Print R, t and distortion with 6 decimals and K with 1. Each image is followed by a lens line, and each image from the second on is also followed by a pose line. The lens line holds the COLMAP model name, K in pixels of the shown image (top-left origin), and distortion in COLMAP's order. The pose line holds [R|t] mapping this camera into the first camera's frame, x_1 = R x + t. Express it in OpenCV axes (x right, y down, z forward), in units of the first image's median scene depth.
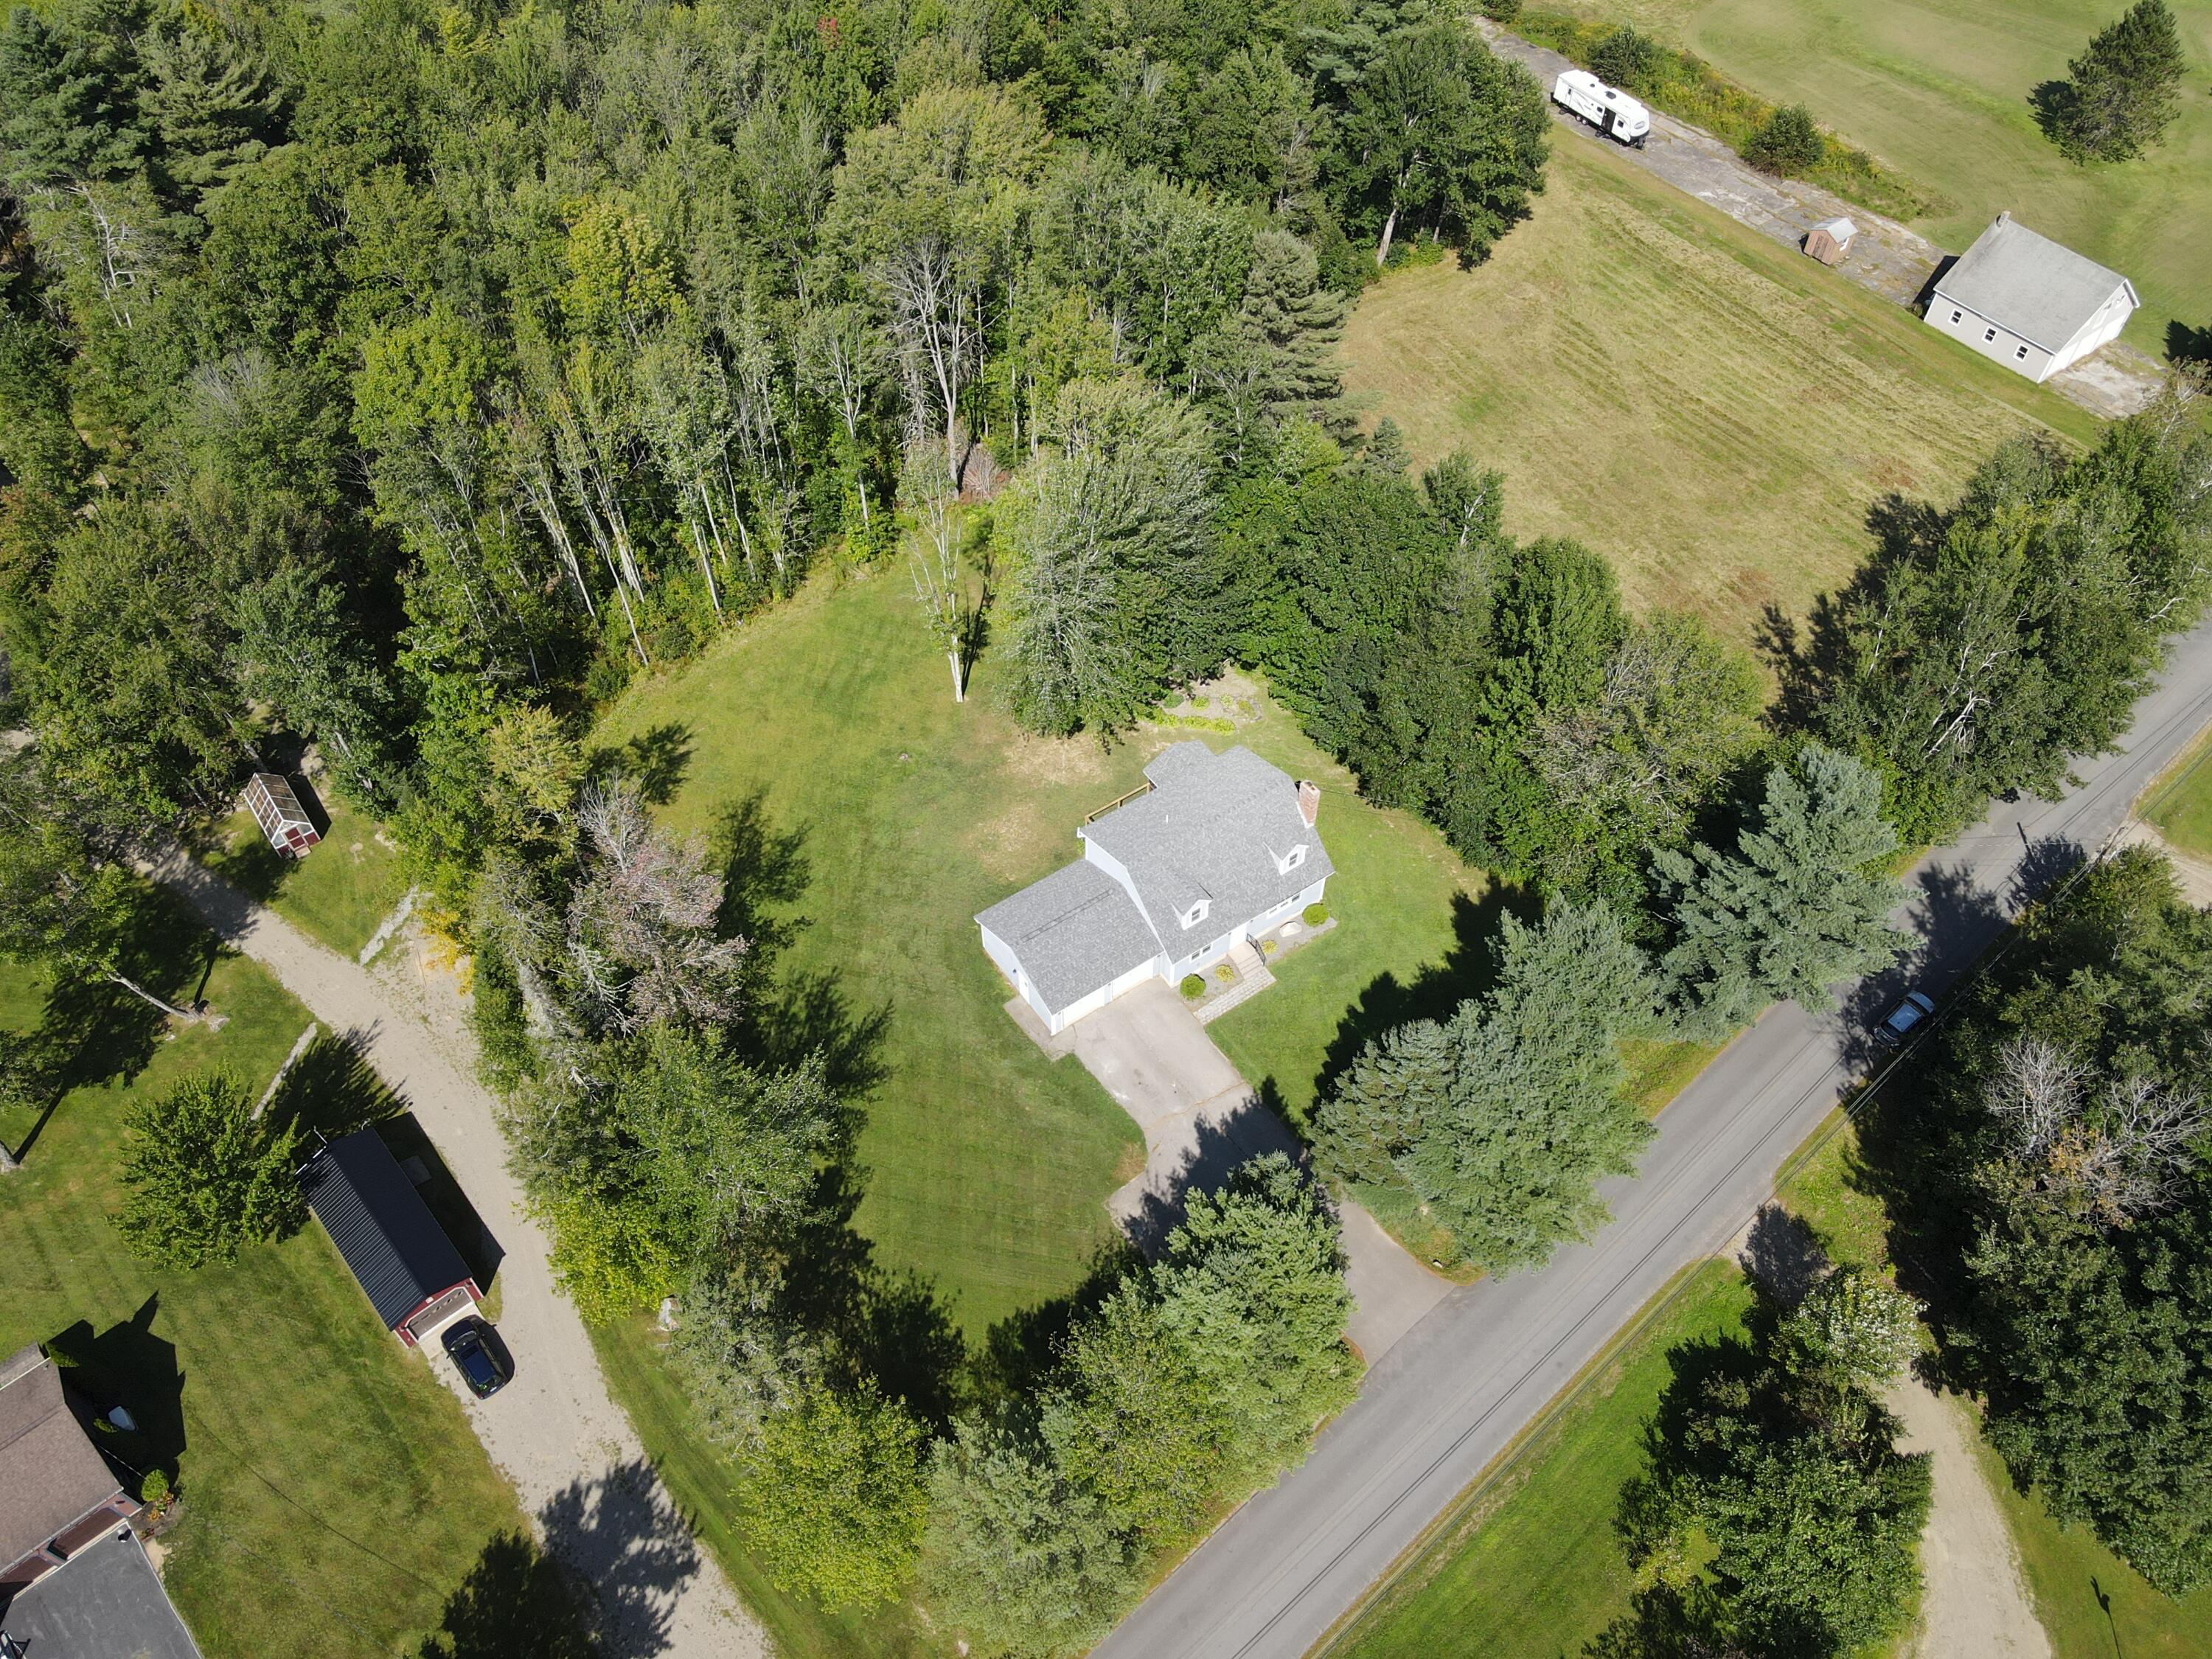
lens RADIAL K [[1614.9, 0, 1072.3], [0, 1614.9, 841.4], [0, 0, 1]] dist [-0.004698, 0.020366]
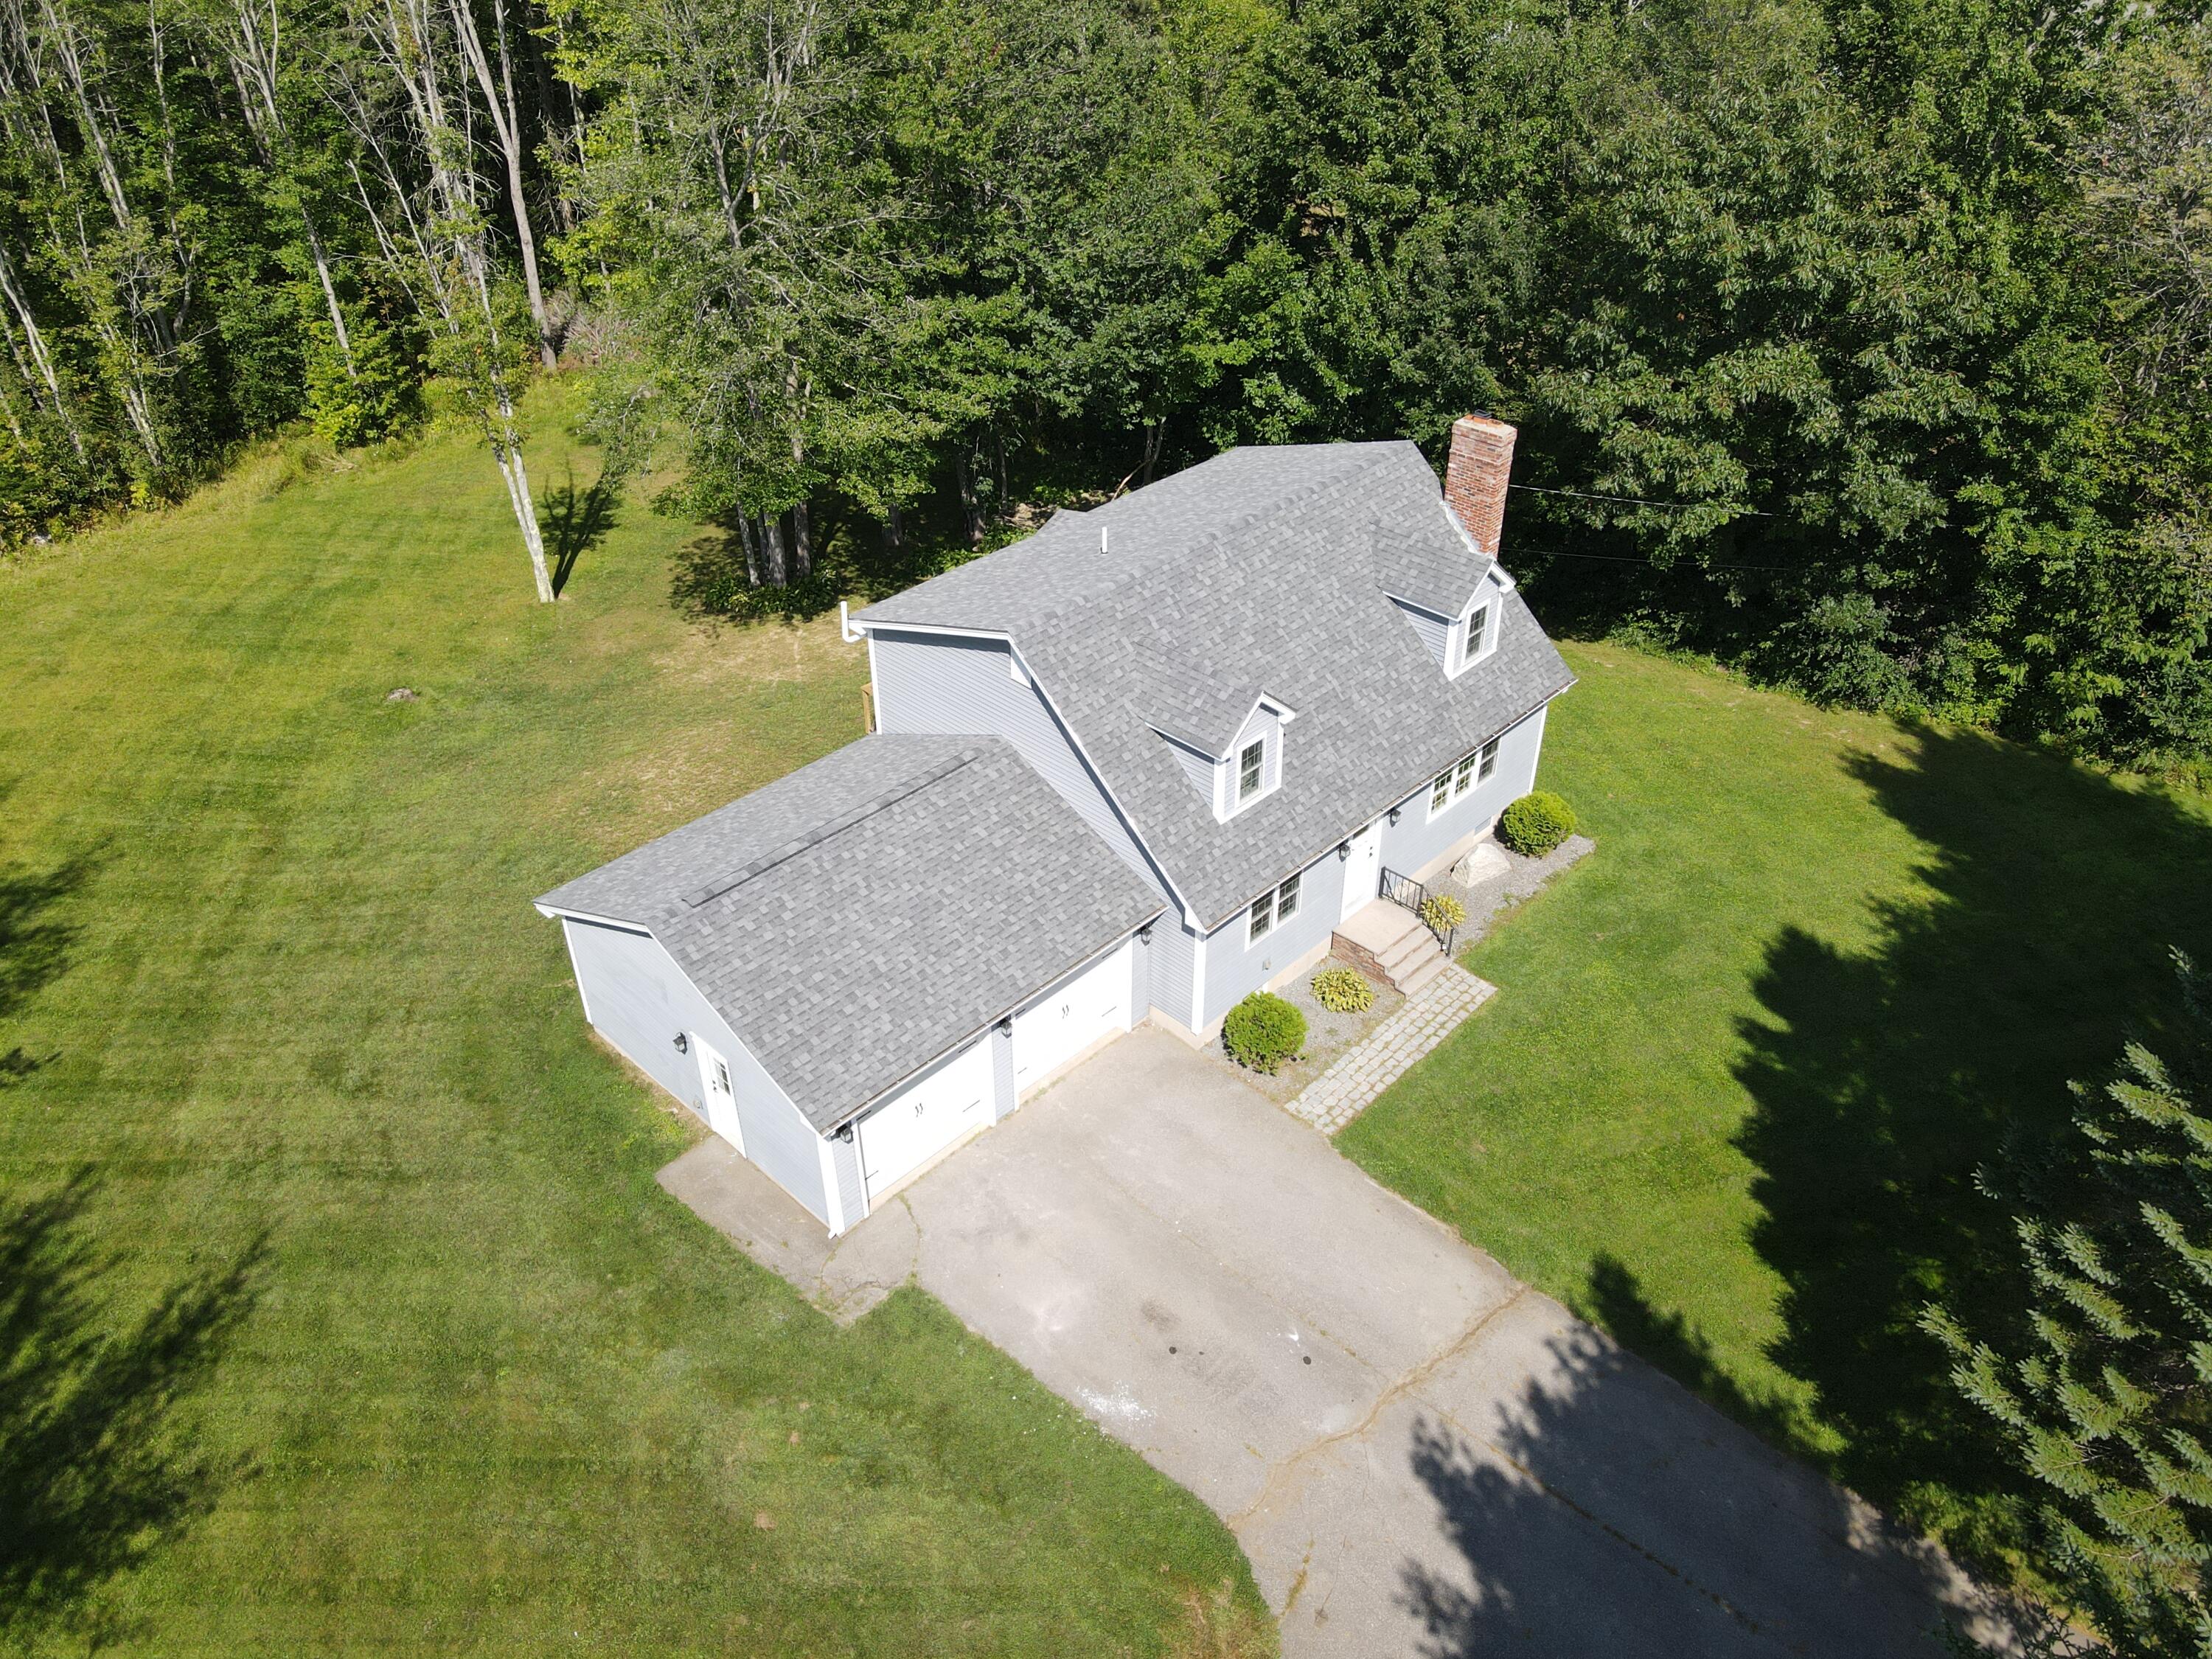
lens RADIAL K [[1614.9, 0, 1088.2], [0, 1614.9, 848.9], [0, 0, 1]] dist [-0.004698, 0.020366]
pose [[0.979598, -0.114119, 0.165424, -0.006690], [0.155541, 0.951761, -0.264496, 0.119968], [-0.127260, 0.284830, 0.950093, 0.620726]]
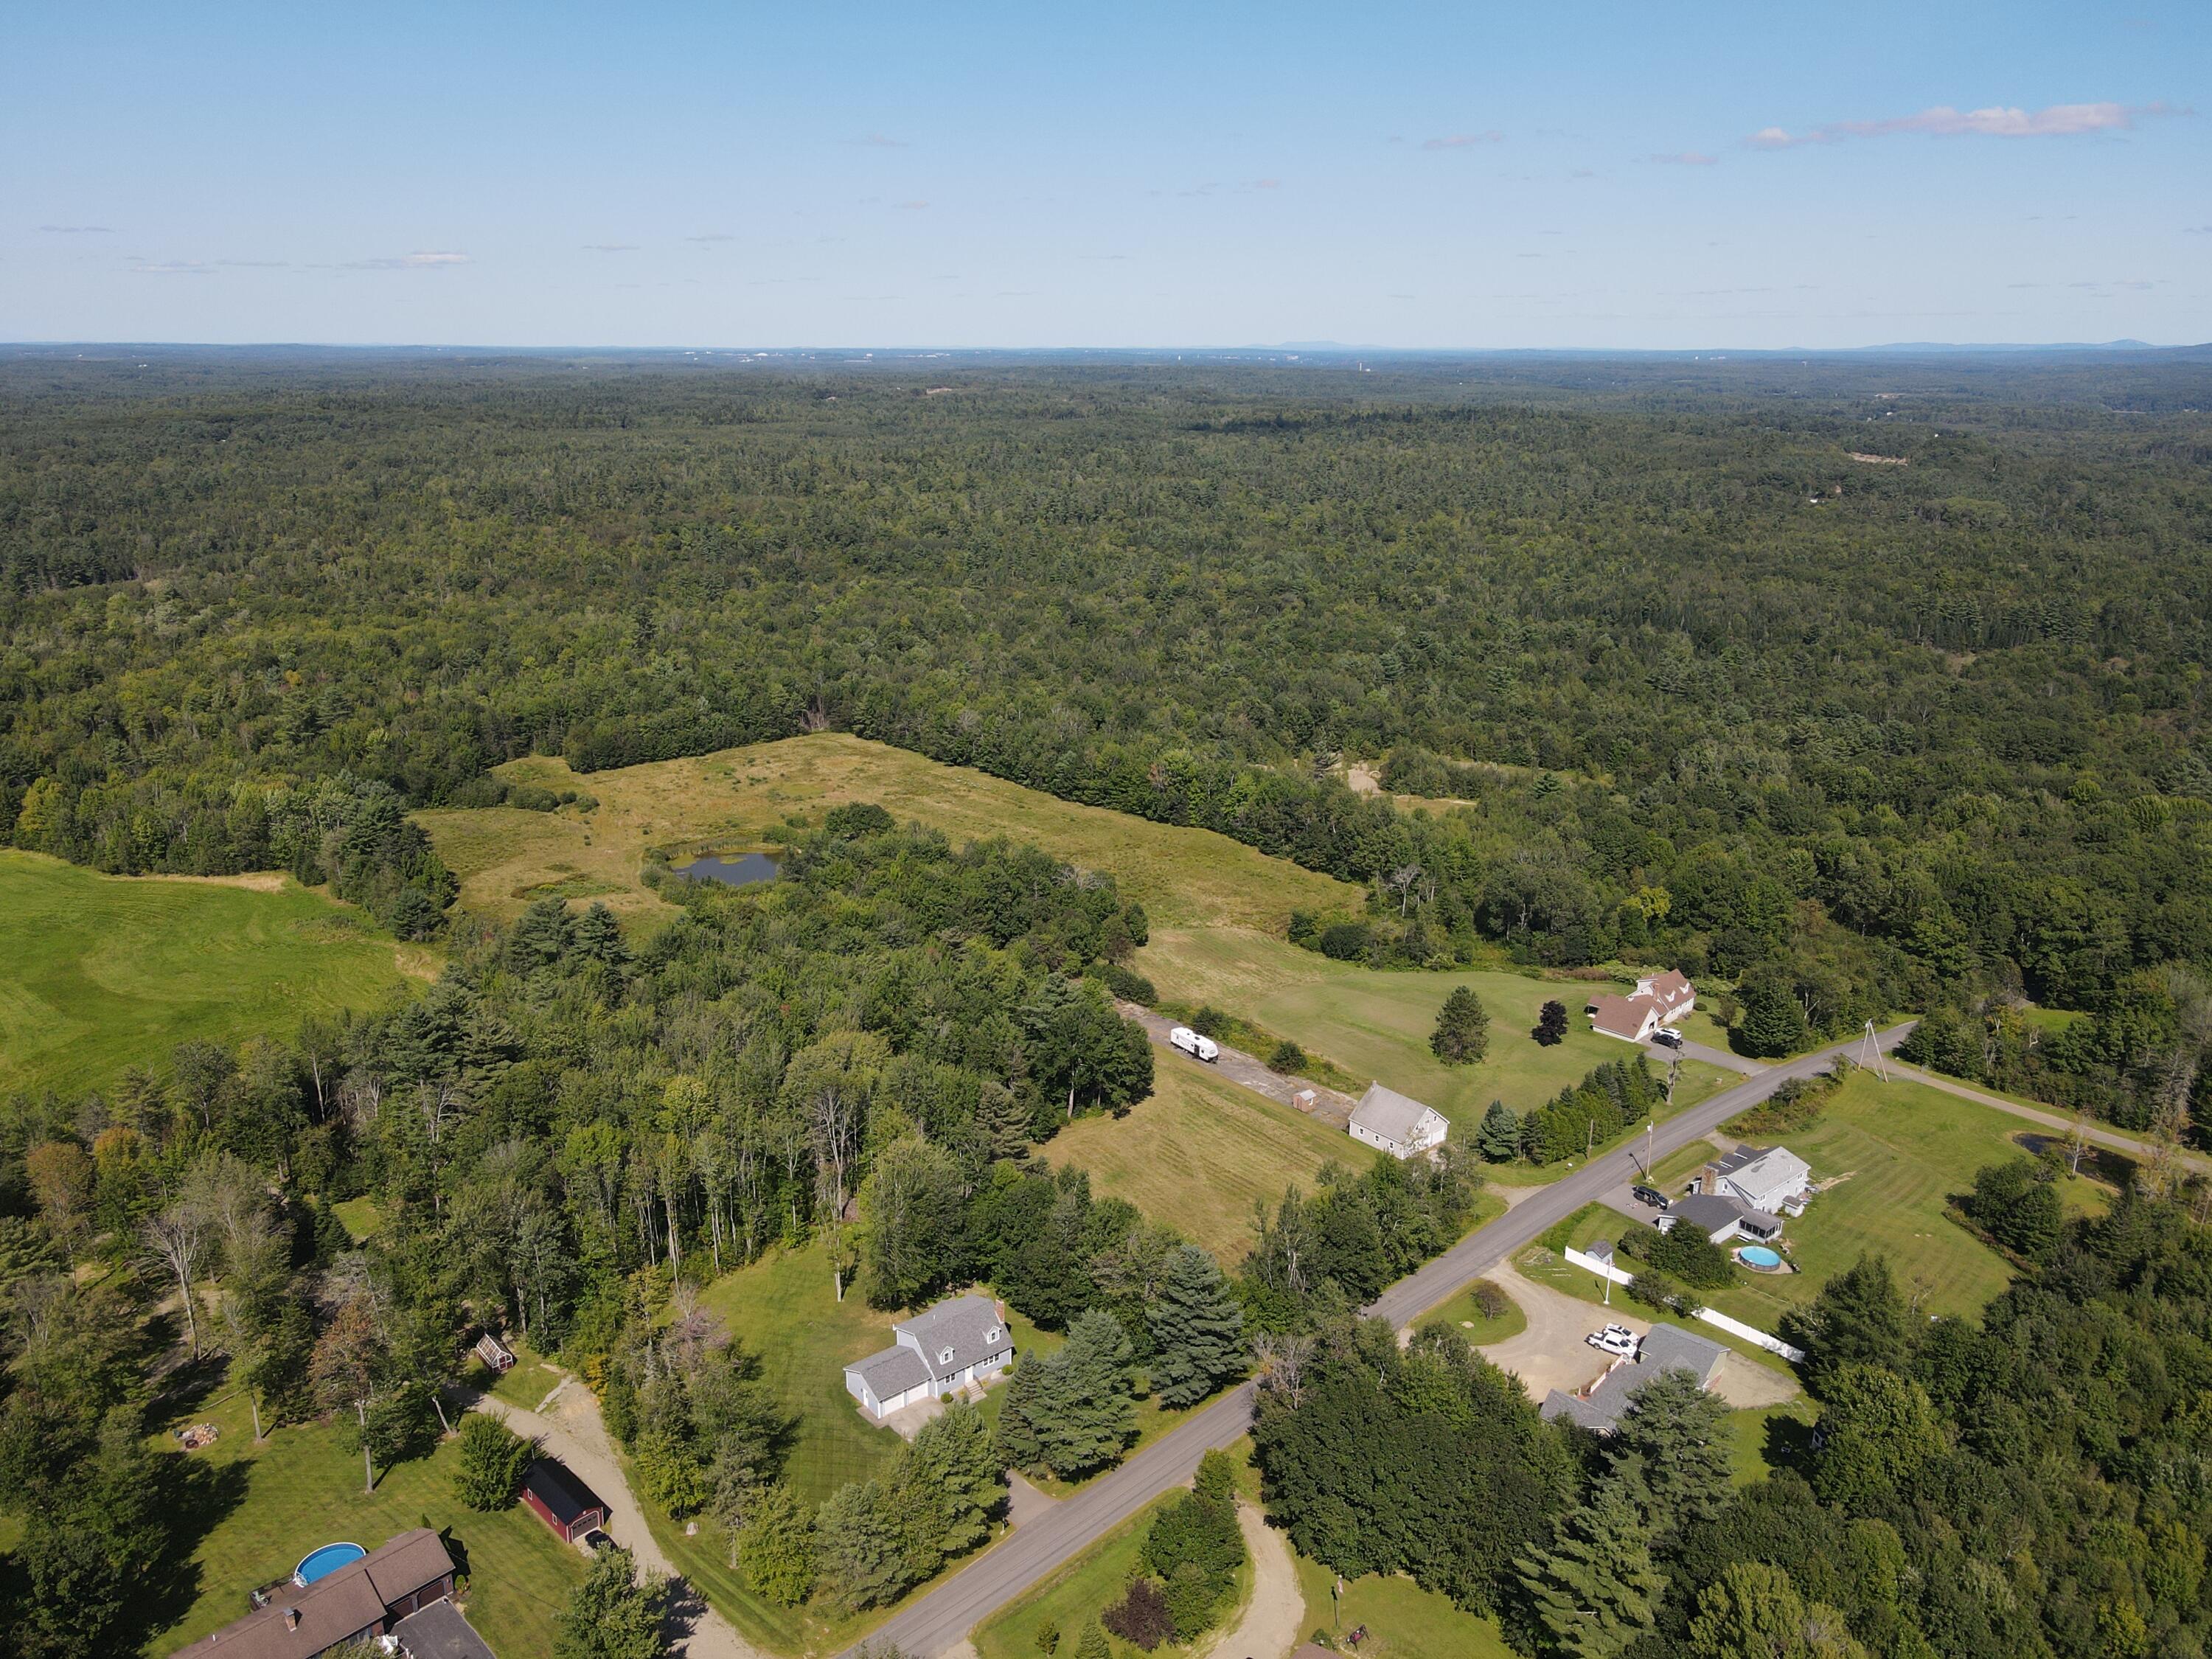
lens RADIAL K [[1614.9, 0, 1097.1], [0, 1614.9, 830.6], [0, 0, 1]] dist [-0.004698, 0.020366]
pose [[0.996145, -0.008311, 0.087330, 0.082764], [0.056274, 0.824224, -0.563460, 0.608566], [-0.067297, 0.566202, 0.821515, -1.047892]]
